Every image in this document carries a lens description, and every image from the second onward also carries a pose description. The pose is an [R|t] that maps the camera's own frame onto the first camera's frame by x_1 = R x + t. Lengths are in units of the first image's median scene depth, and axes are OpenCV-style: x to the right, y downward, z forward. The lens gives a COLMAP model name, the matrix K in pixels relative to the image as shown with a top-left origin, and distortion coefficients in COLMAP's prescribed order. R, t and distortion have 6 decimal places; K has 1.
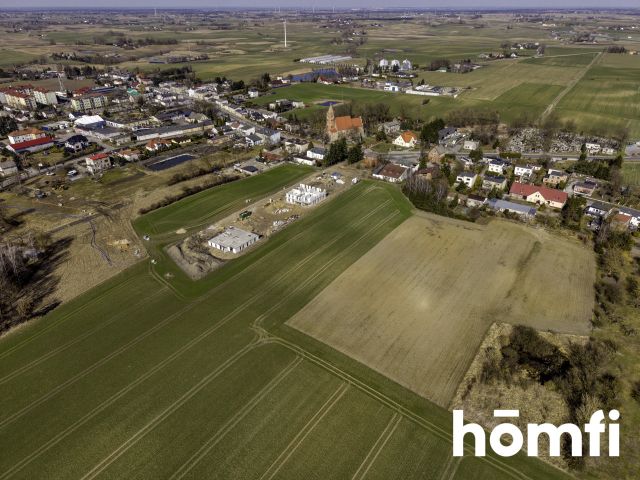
lens RADIAL K [[425.7, 0, 319.9], [0, 425.7, 243.6], [0, 0, 1]] dist [0.013510, -0.011650]
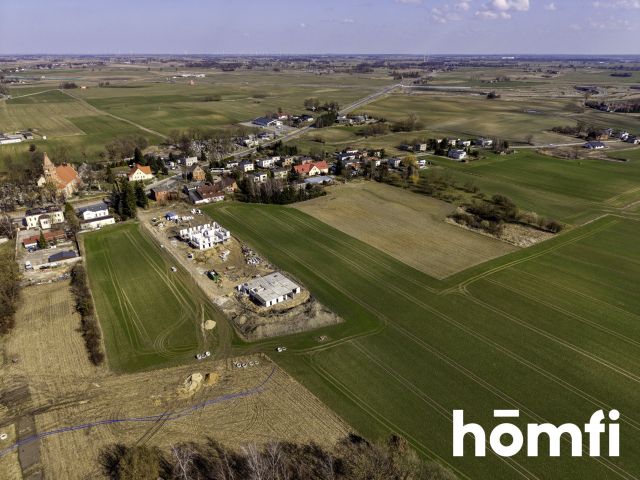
lens RADIAL K [[425.7, 0, 320.4], [0, 425.7, 235.8], [0, 0, 1]] dist [0.013510, -0.011650]
pose [[0.330357, -0.371920, 0.867491, -0.577091], [0.459412, 0.866231, 0.196427, -0.146405], [-0.824503, 0.333645, 0.457030, 0.351307]]
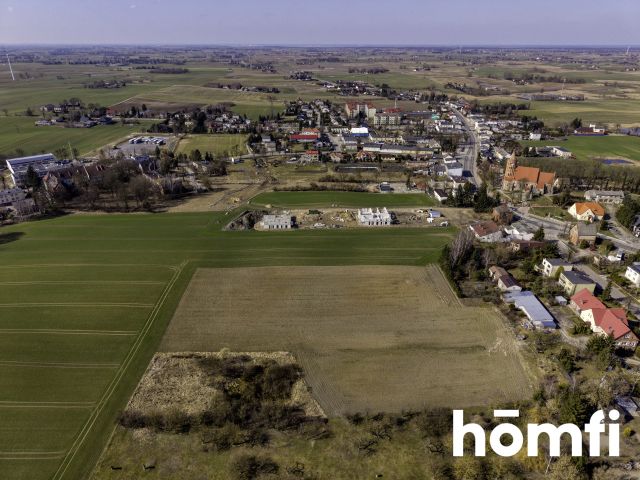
lens RADIAL K [[425.7, 0, 320.2], [0, 425.7, 240.2], [0, 0, 1]] dist [0.013510, -0.011650]
pose [[0.594112, 0.339394, -0.729275, 0.565363], [-0.394666, 0.912991, 0.103374, -0.096424], [0.700906, 0.226405, 0.676366, 0.164048]]
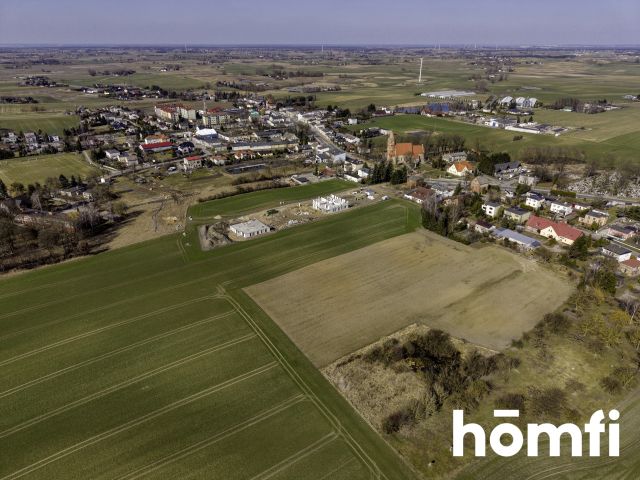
lens RADIAL K [[425.7, 0, 319.4], [0, 425.7, 241.8], [0, 0, 1]] dist [0.013510, -0.011650]
pose [[0.942320, 0.142092, -0.303056, 0.246665], [-0.163781, 0.985364, -0.047255, 0.037109], [0.291906, 0.094164, 0.951800, -0.068685]]
